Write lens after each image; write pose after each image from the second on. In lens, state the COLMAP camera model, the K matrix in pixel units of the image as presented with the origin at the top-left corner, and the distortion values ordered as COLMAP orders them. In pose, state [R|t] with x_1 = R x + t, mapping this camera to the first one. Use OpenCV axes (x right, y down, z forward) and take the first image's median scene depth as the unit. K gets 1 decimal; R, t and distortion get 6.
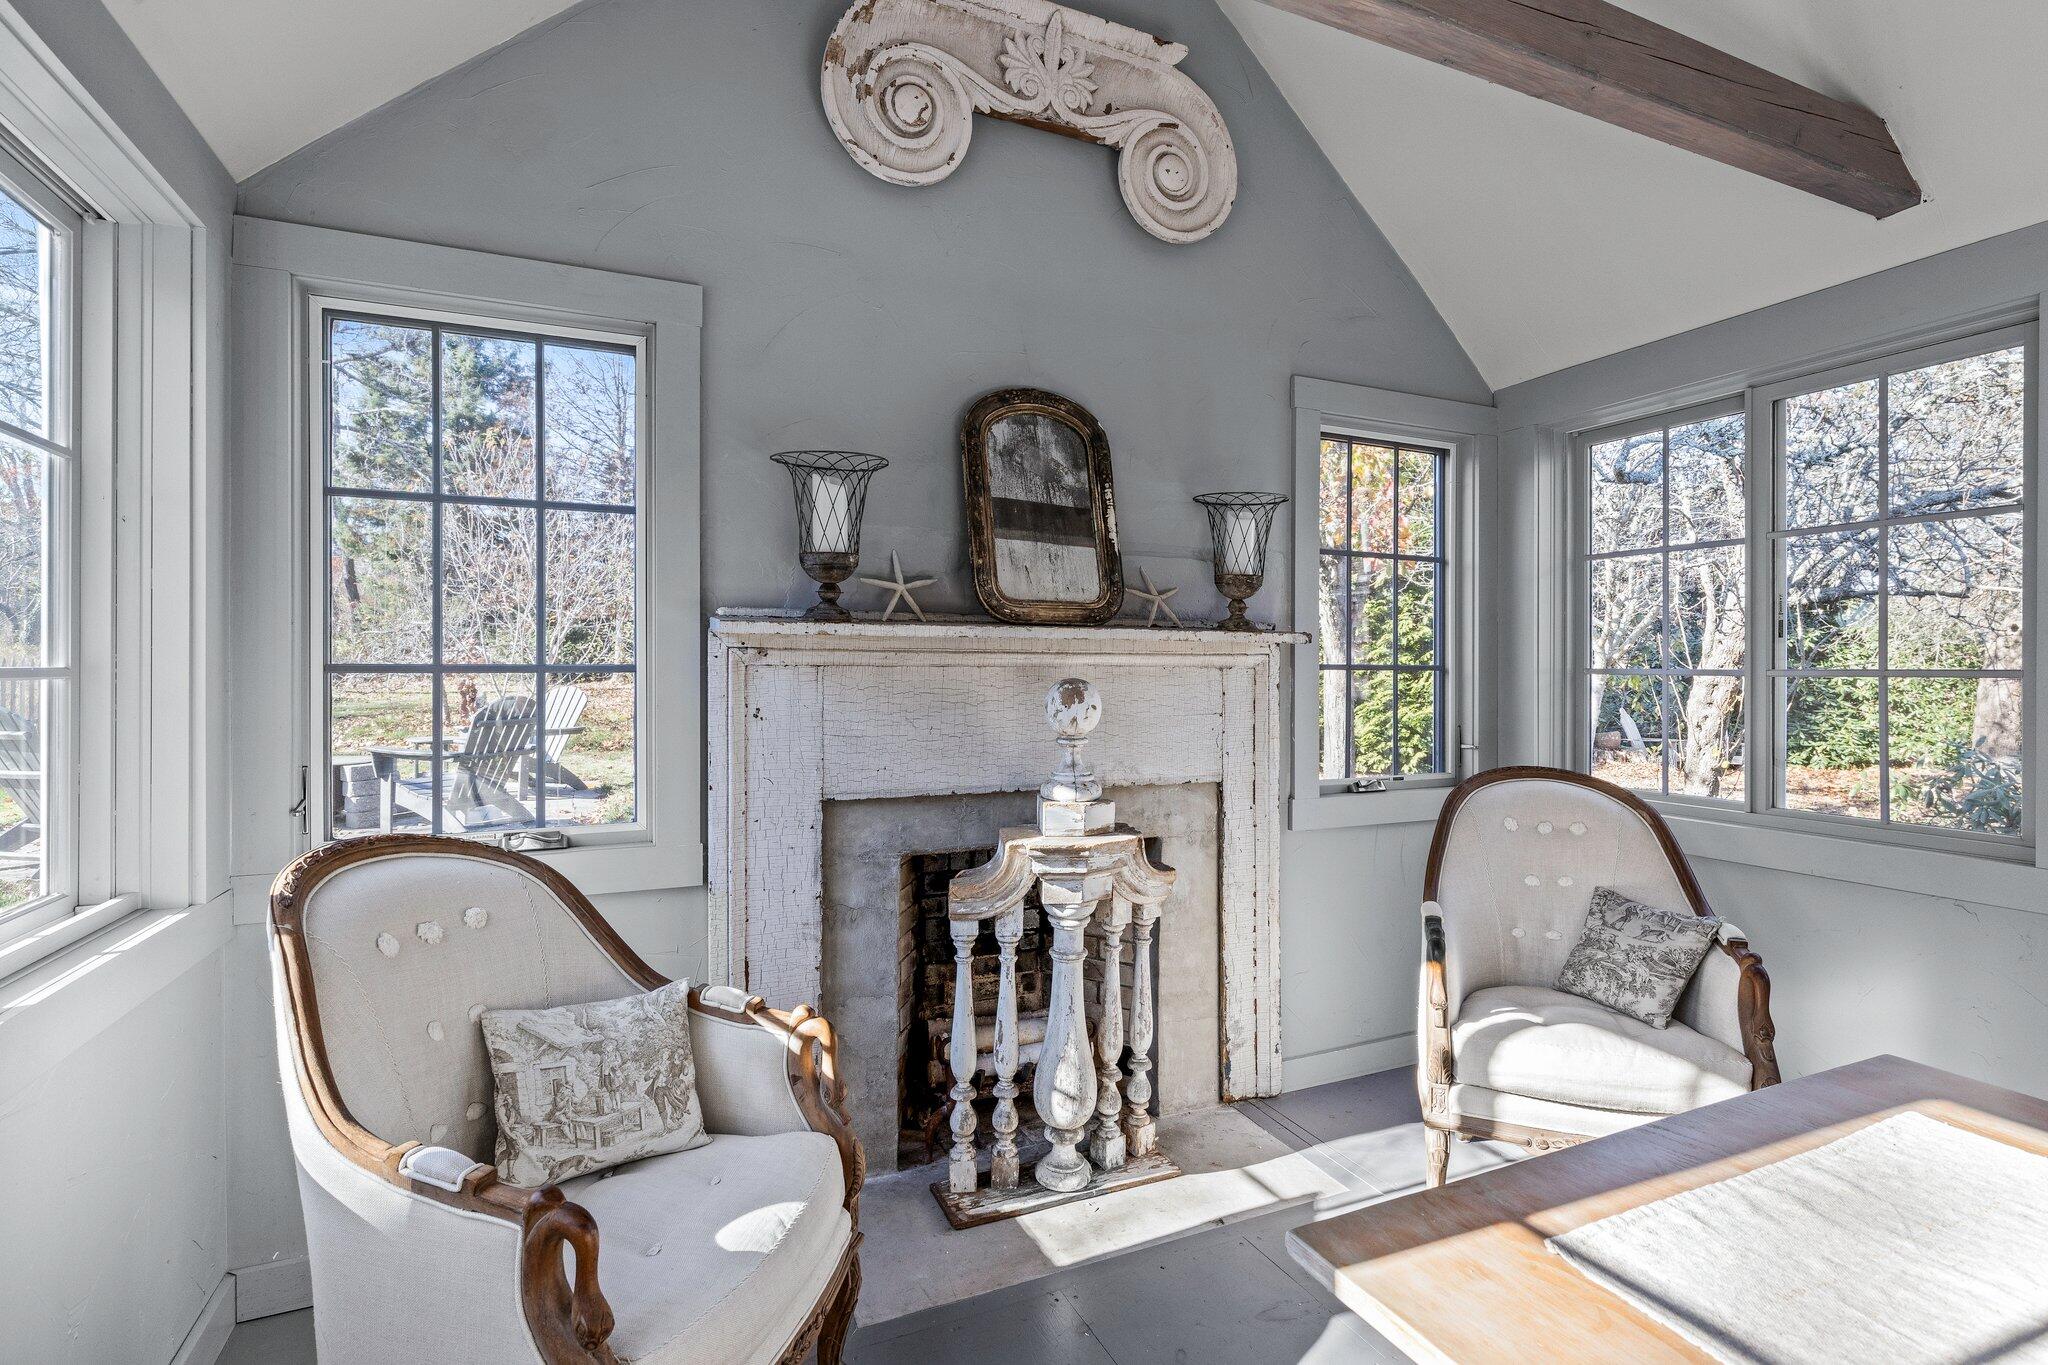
lens RADIAL K [[980.6, 0, 1023.9], [0, 980.6, 676.3], [0, 0, 1]] dist [-0.000232, -0.000478]
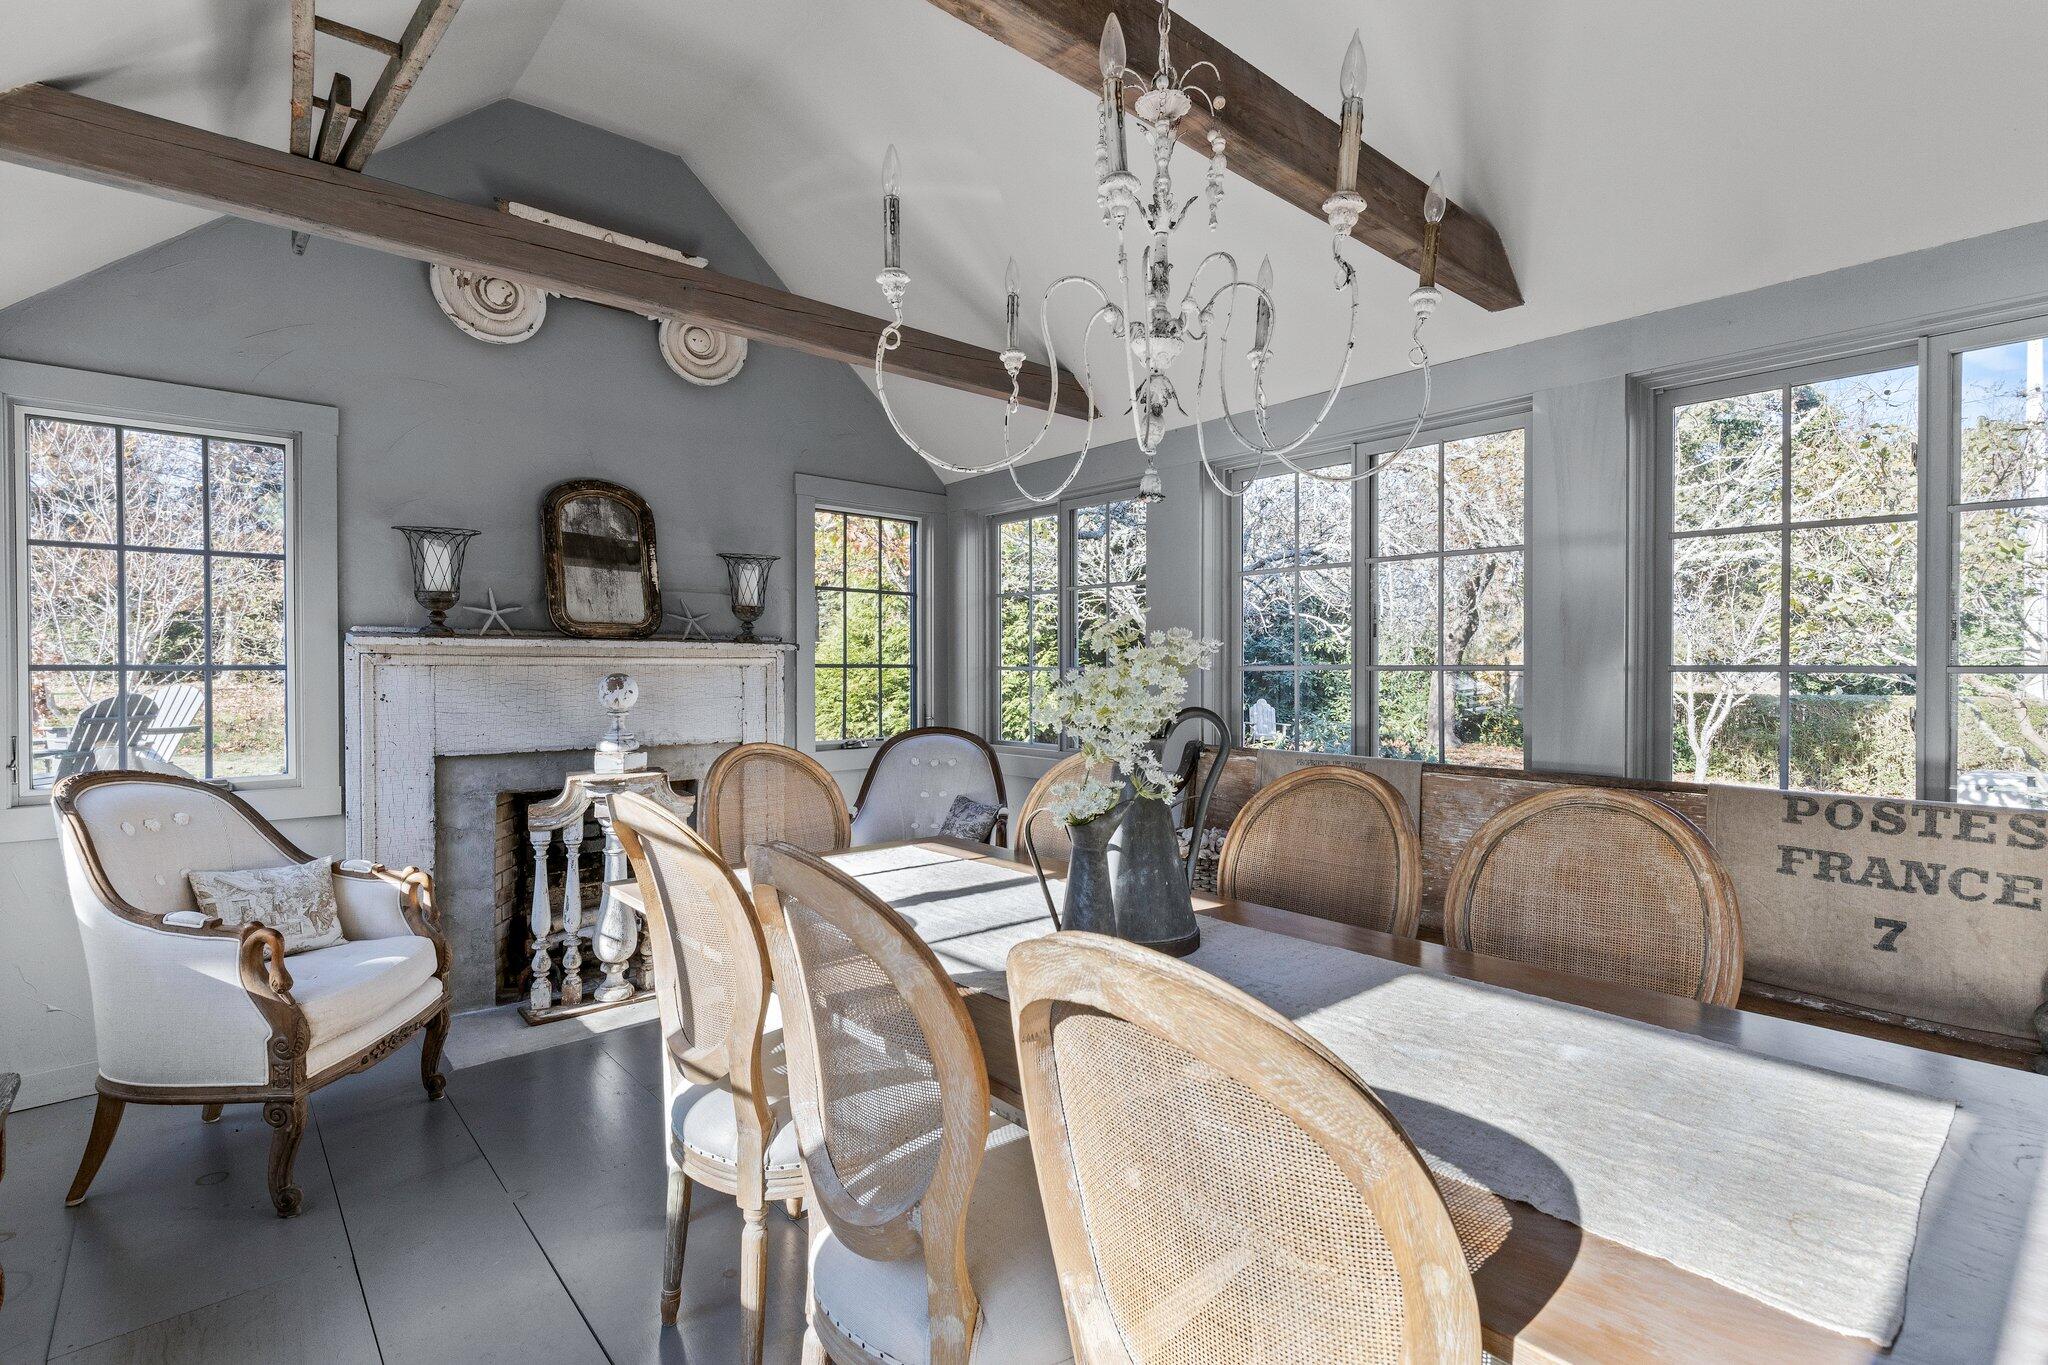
lens RADIAL K [[972.2, 0, 1031.6], [0, 972.2, 678.6], [0, 0, 1]] dist [0.000004, 0.000578]
pose [[0.954530, -0.004583, 0.298080, 0.217847], [0.002972, 0.999978, 0.005857, 0.003191], [-0.298101, -0.004705, 0.954523, -0.671743]]
